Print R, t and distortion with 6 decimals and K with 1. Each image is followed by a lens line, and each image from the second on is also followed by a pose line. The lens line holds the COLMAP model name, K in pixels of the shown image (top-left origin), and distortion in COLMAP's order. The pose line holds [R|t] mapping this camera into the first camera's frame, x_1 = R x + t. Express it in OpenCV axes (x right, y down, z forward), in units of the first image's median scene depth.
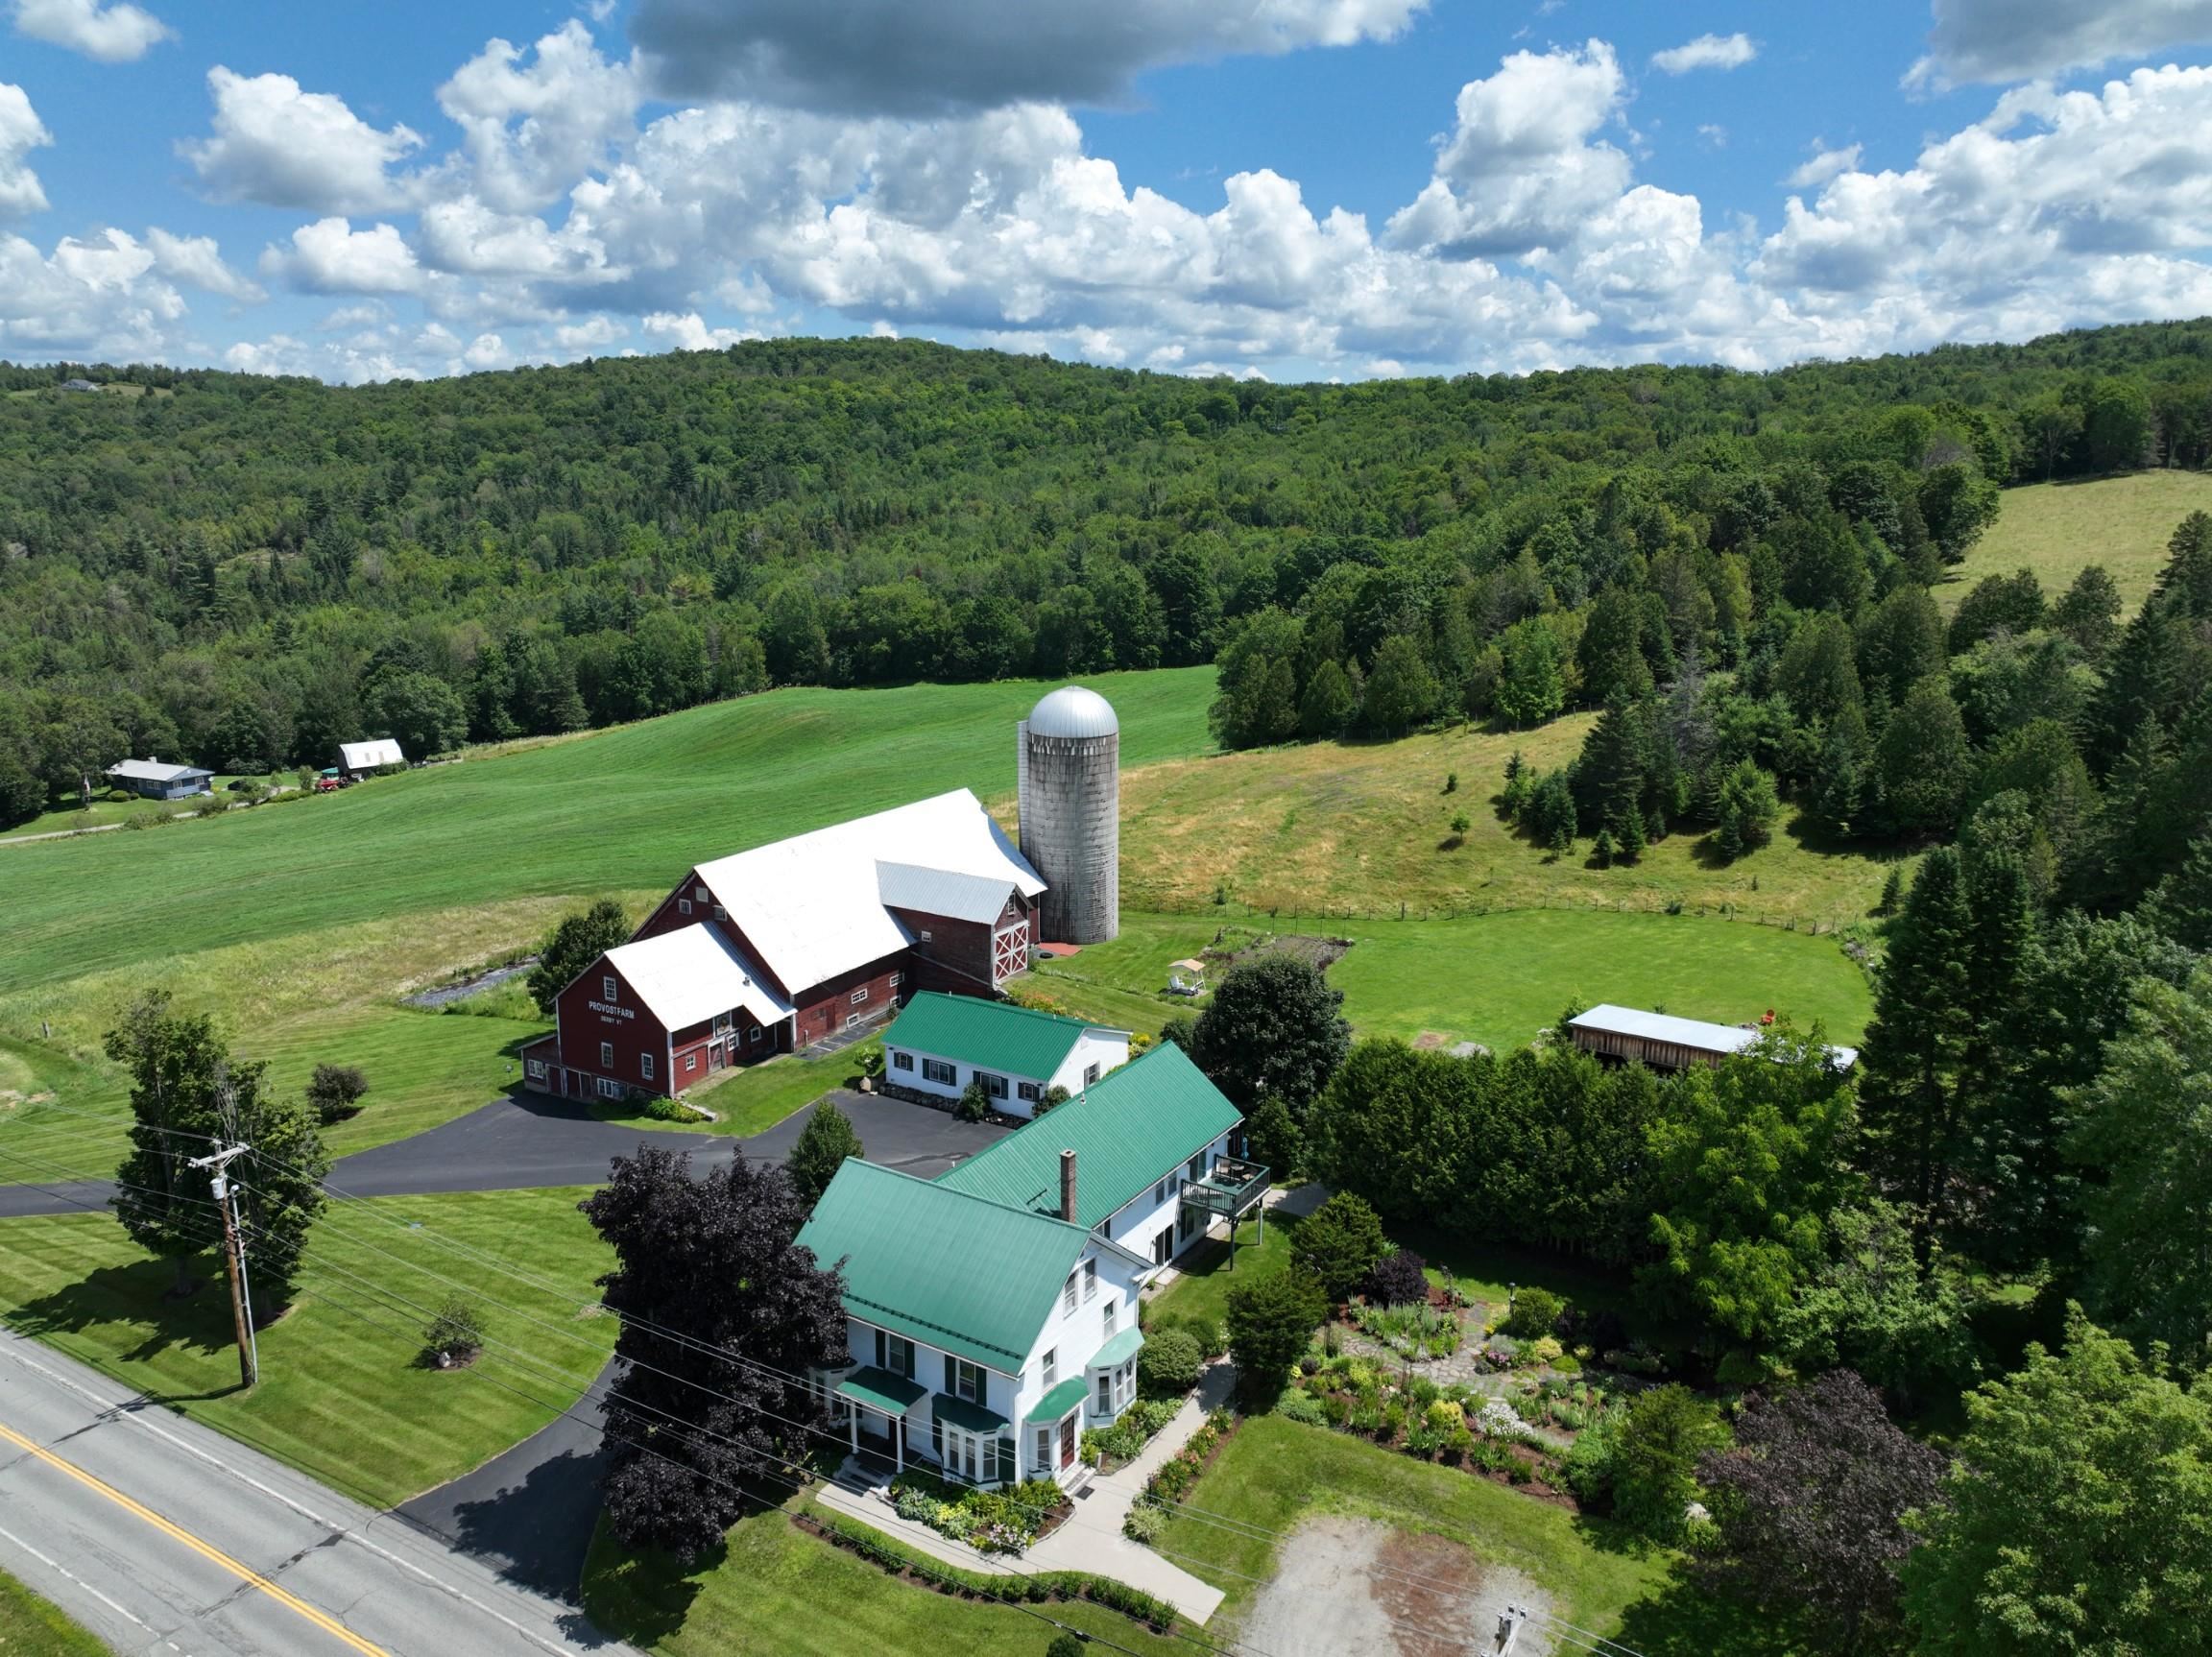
lens RADIAL K [[1539.3, 0, 1106.0], [0, 1539.3, 828.5], [0, 0, 1]] dist [-0.001611, 0.002879]
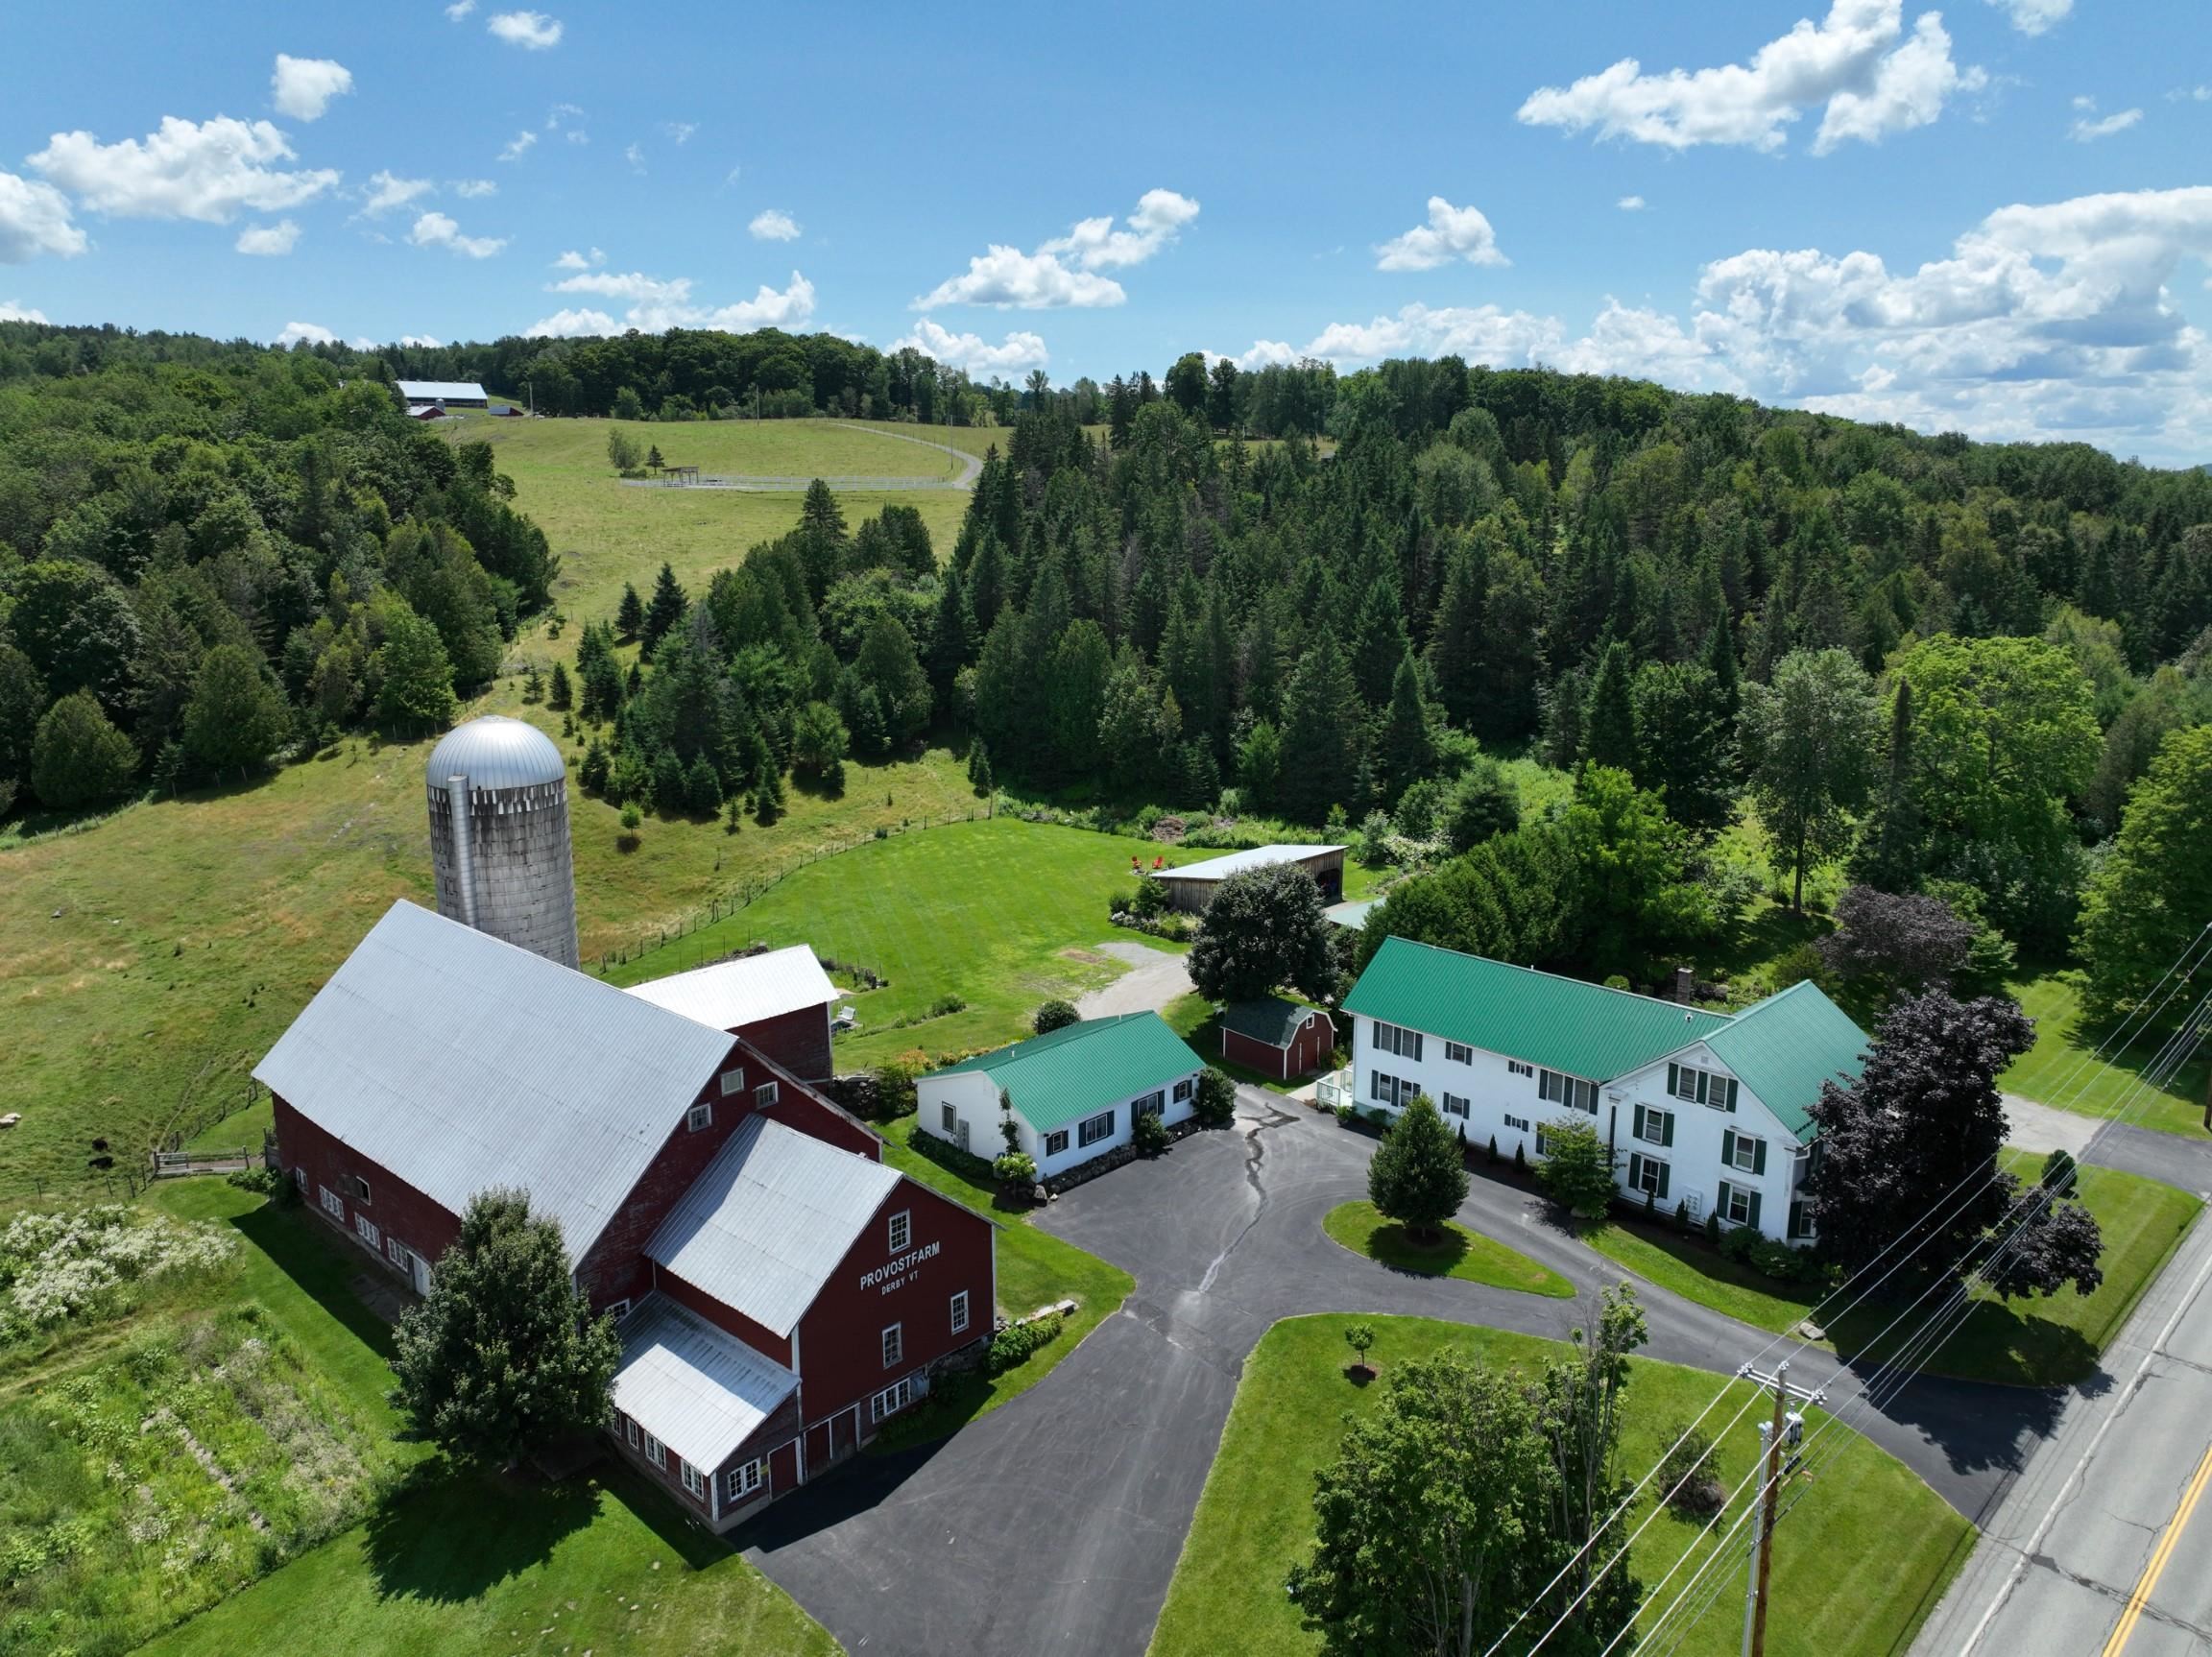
lens RADIAL K [[1539.3, 0, 1106.0], [0, 1539.3, 828.5], [0, 0, 1]] dist [-0.001611, 0.002879]
pose [[0.237159, -0.218644, 0.946547, -0.848741], [0.219525, 0.961203, 0.167027, -0.133436], [-0.946343, 0.168179, 0.275955, 0.732128]]
